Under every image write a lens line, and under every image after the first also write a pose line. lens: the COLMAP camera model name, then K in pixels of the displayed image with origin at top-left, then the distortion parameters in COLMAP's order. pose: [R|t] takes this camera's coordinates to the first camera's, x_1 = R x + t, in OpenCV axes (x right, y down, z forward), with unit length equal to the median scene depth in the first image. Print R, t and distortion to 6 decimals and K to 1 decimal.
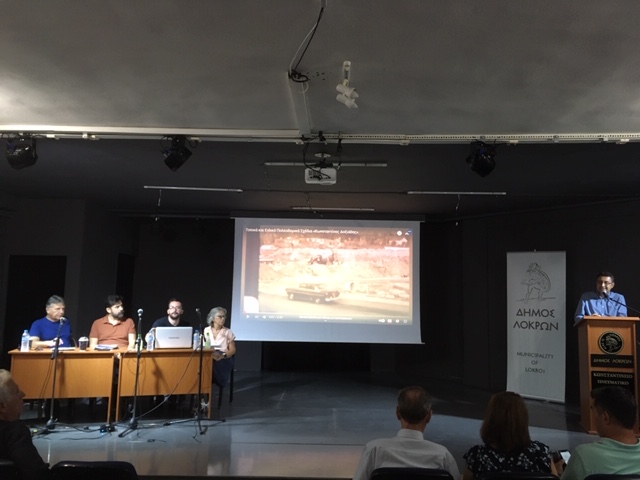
lens RADIAL K [[534.8, 0, 322.8], [0, 534.8, 247.6], [0, 0, 1]] dist [0.082904, -0.116321]
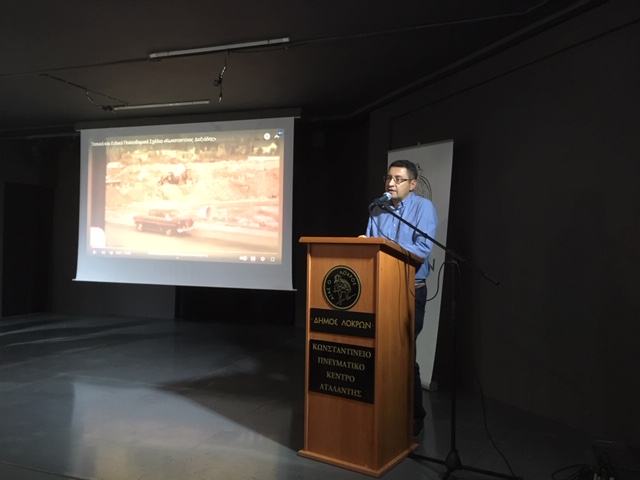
lens RADIAL K [[534.8, 0, 322.8], [0, 534.8, 247.6], [0, 0, 1]] dist [0.082904, -0.116321]
pose [[0.942701, -0.000048, -0.333638, 0.453397], [0.030346, 0.995868, 0.085597, 0.061751], [0.332255, -0.090817, 0.938807, 0.344532]]
